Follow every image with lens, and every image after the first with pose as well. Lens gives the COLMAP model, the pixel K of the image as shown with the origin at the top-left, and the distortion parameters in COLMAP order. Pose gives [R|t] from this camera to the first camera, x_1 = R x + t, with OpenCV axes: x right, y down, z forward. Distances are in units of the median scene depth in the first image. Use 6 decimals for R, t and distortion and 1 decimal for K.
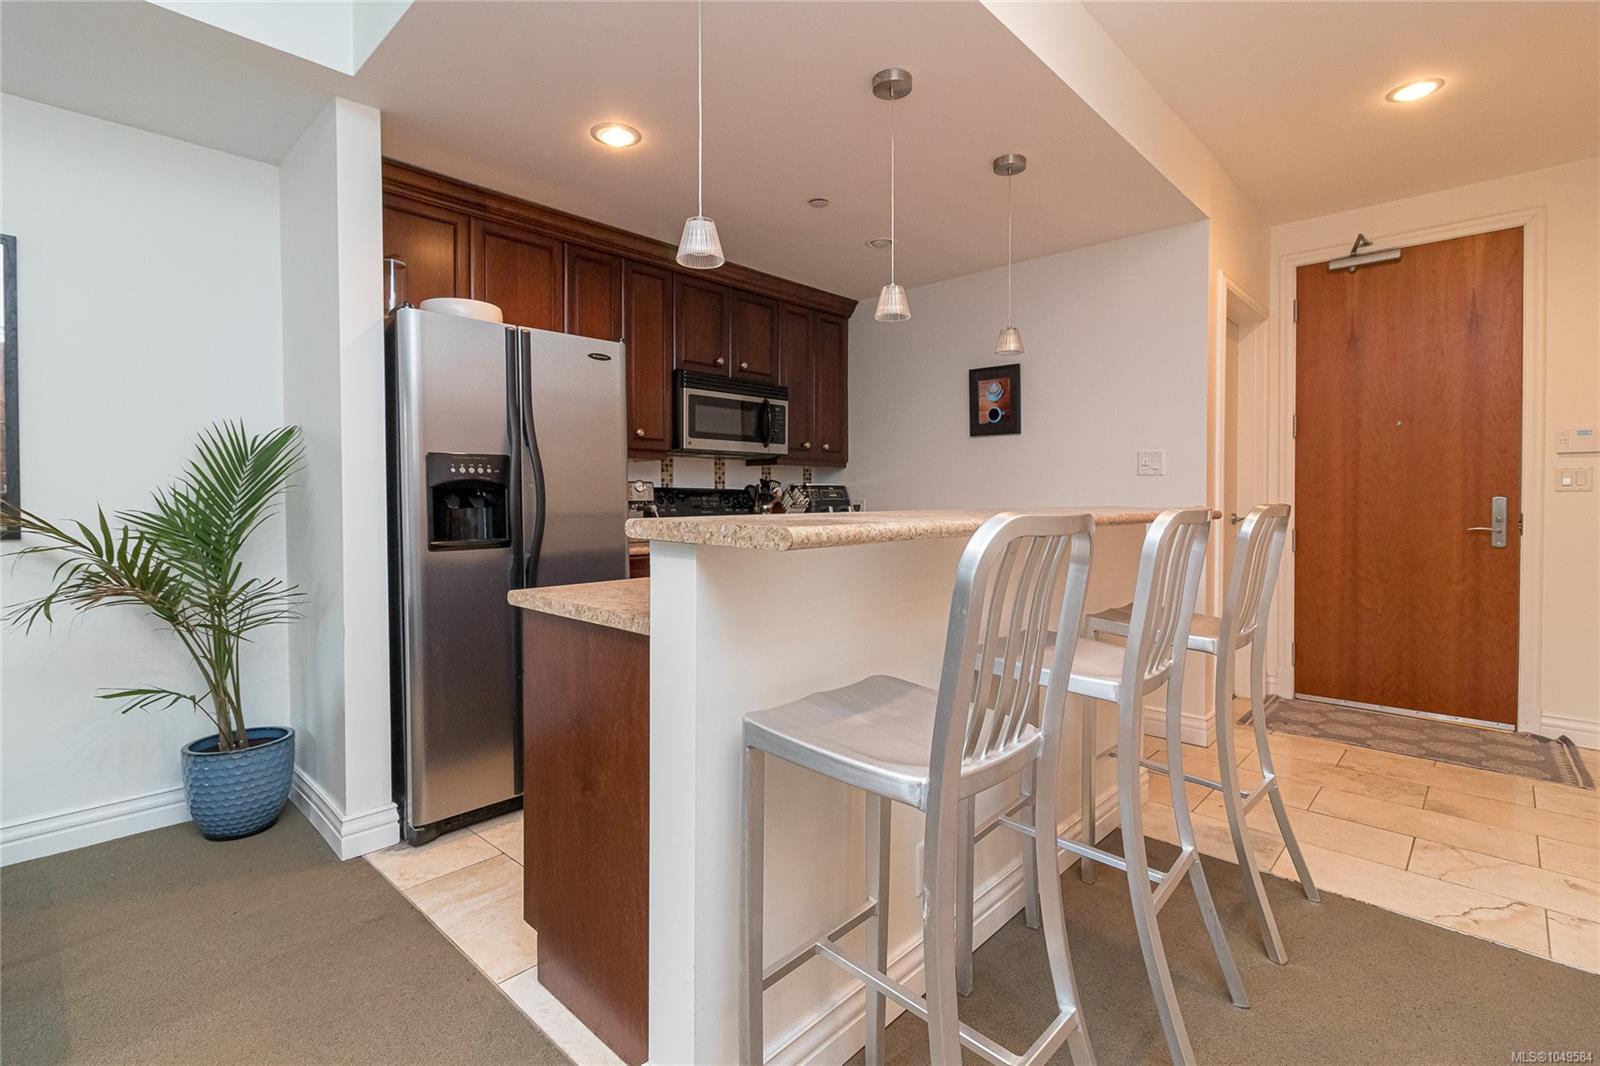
lens RADIAL K [[738.5, 0, 799.4], [0, 738.5, 506.4], [0, 0, 1]] dist [-0.000179, -0.000174]
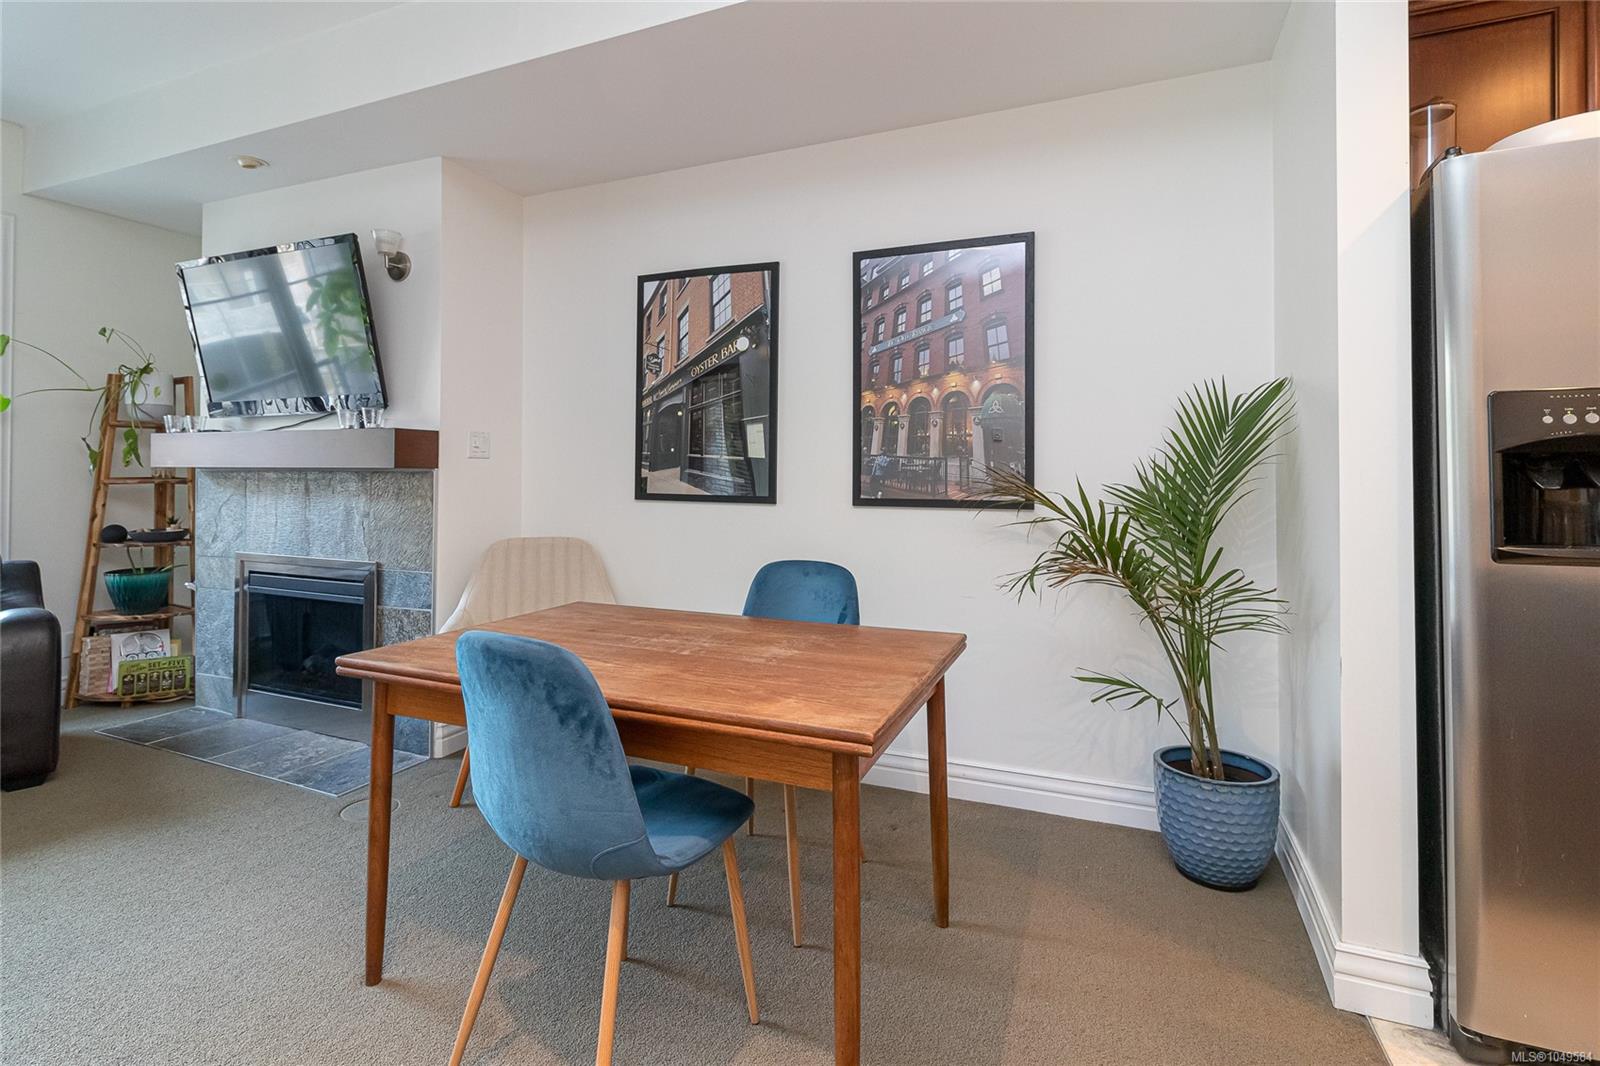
lens RADIAL K [[817.3, 0, 734.4], [0, 817.3, 469.4], [0, 0, 1]] dist [-0.000304, -0.000700]
pose [[0.346334, -0.002785, -0.938107, -0.088169], [-0.012663, 0.999891, -0.007644, 0.000625], [0.938026, 0.014527, 0.346261, 0.180028]]
